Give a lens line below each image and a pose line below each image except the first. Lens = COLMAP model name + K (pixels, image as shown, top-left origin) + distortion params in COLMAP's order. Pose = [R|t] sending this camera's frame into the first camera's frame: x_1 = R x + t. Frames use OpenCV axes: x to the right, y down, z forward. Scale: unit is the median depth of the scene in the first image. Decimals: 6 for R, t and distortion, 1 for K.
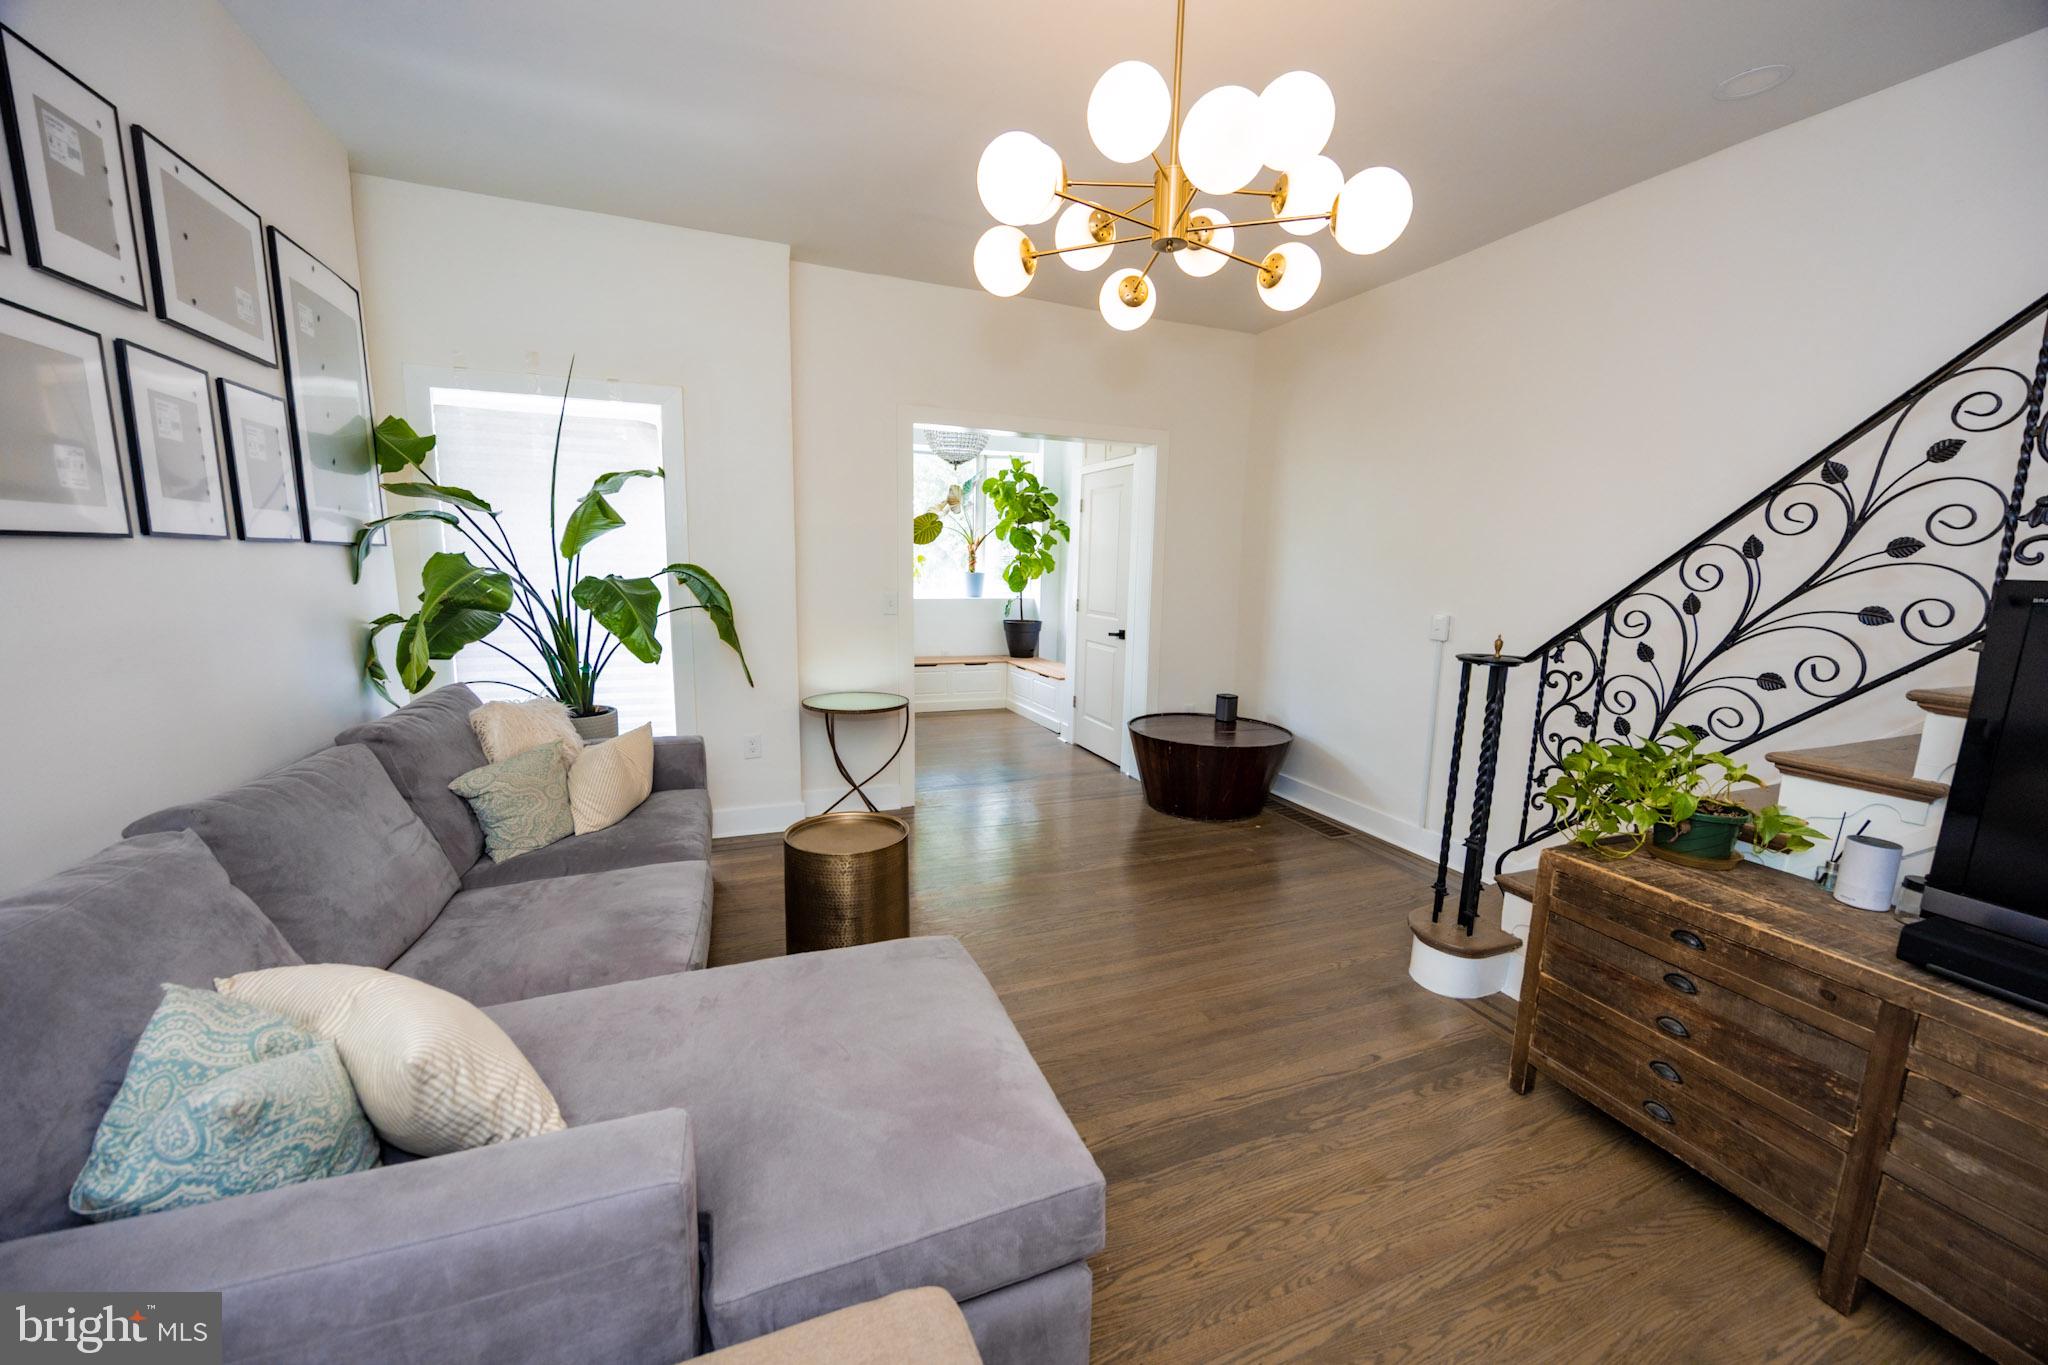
lens RADIAL K [[781.5, 0, 1025.1], [0, 781.5, 689.9], [0, 0, 1]] dist [-0.000859, -0.000316]
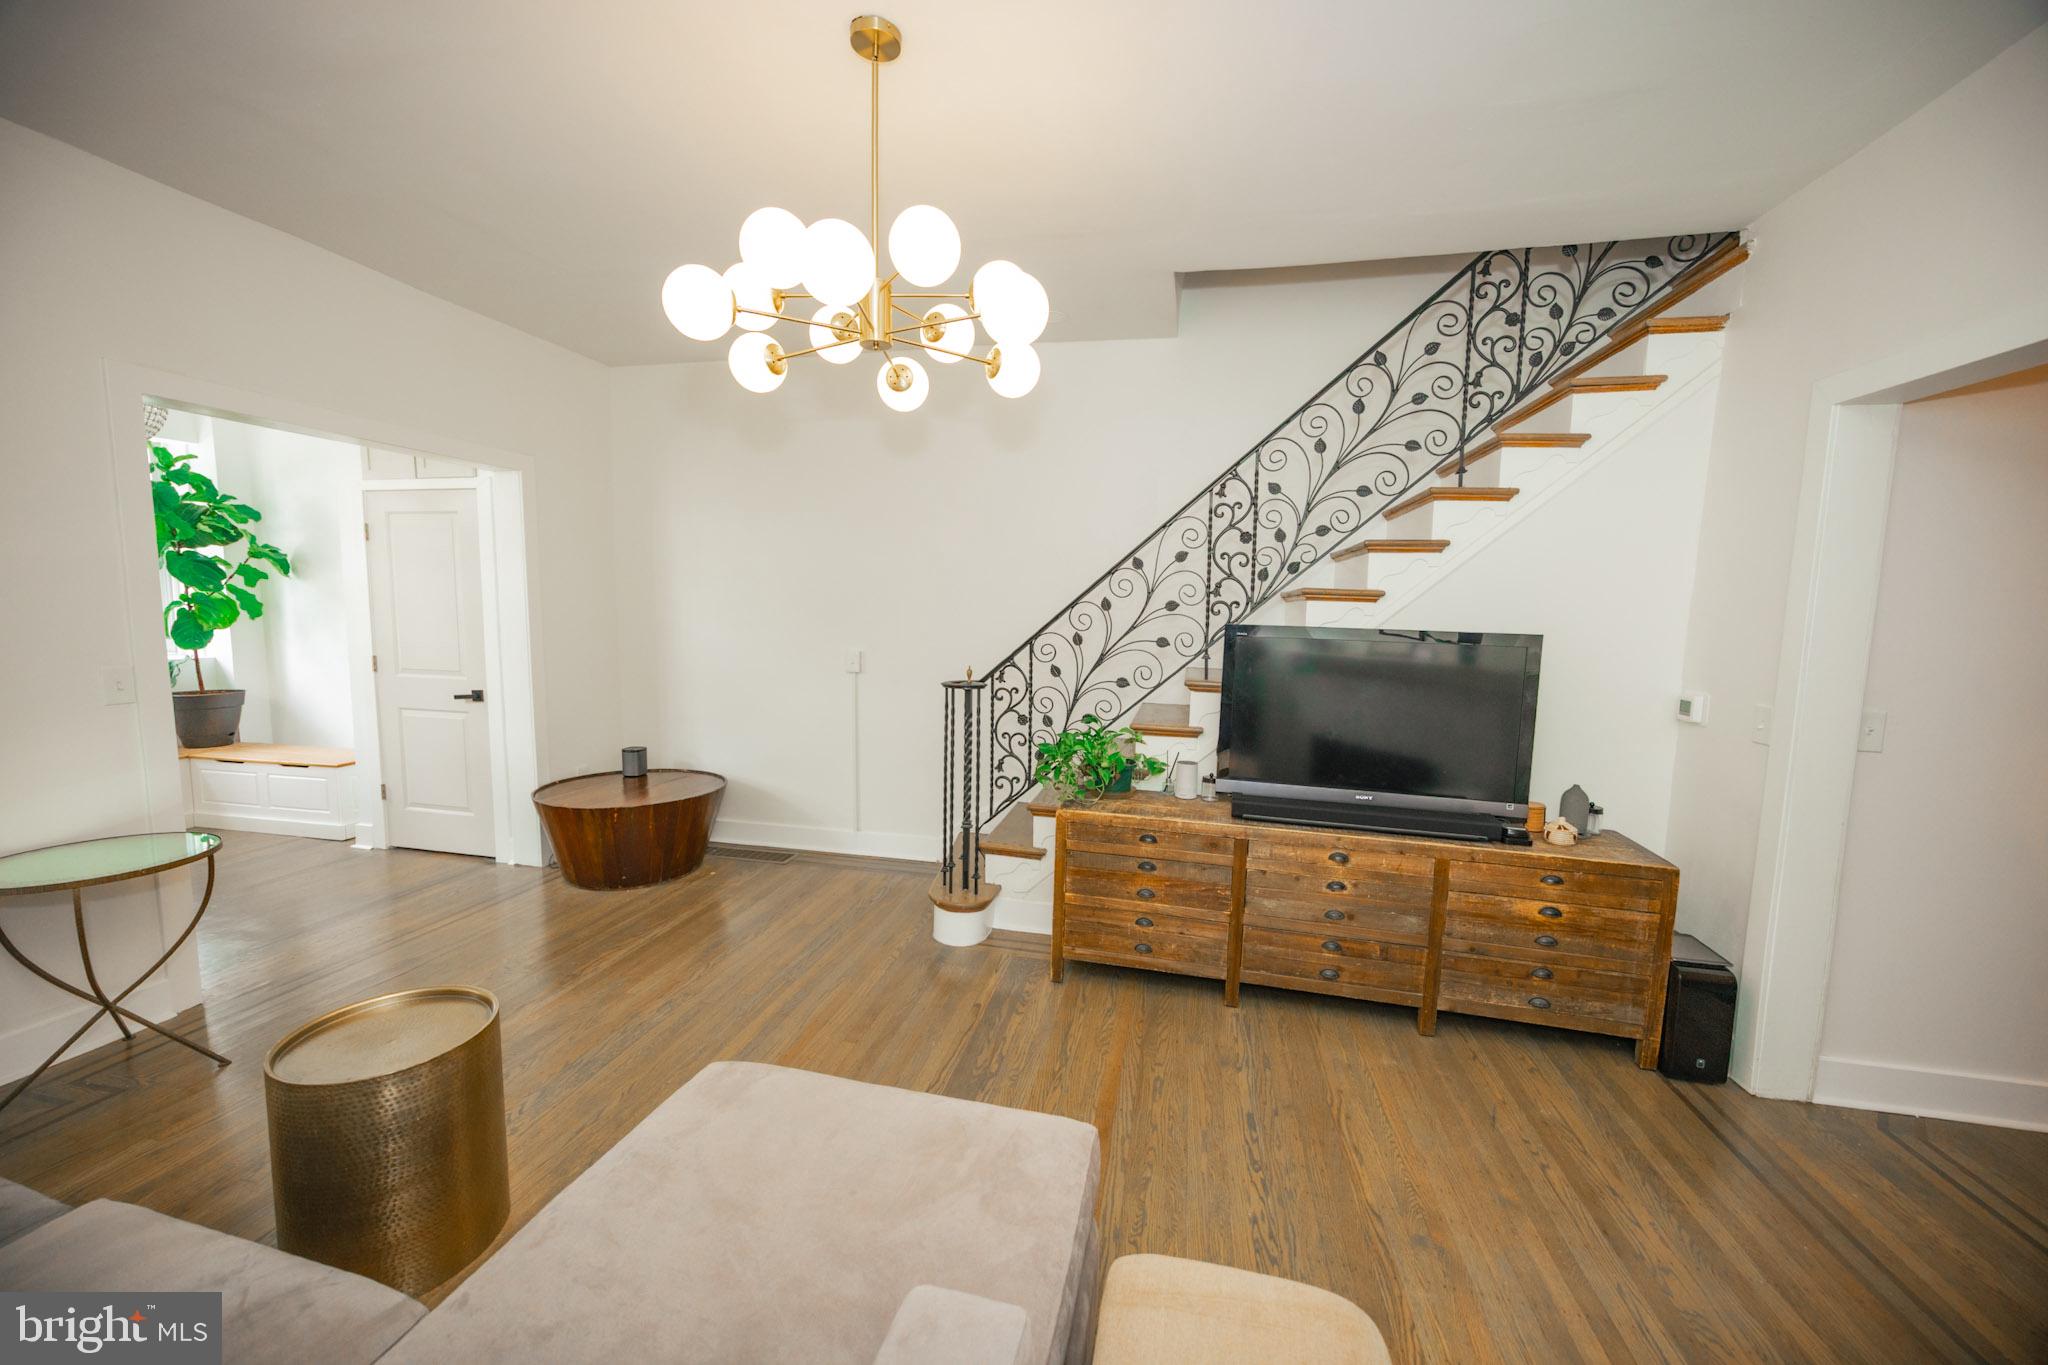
lens RADIAL K [[781.5, 0, 1025.1], [0, 781.5, 689.9], [0, 0, 1]] dist [-0.000859, -0.000316]
pose [[0.572078, -0.097820, 0.814345, -0.446333], [0.129271, 0.991207, 0.028252, -0.056108], [-0.809948, 0.089109, 0.579693, 0.147106]]
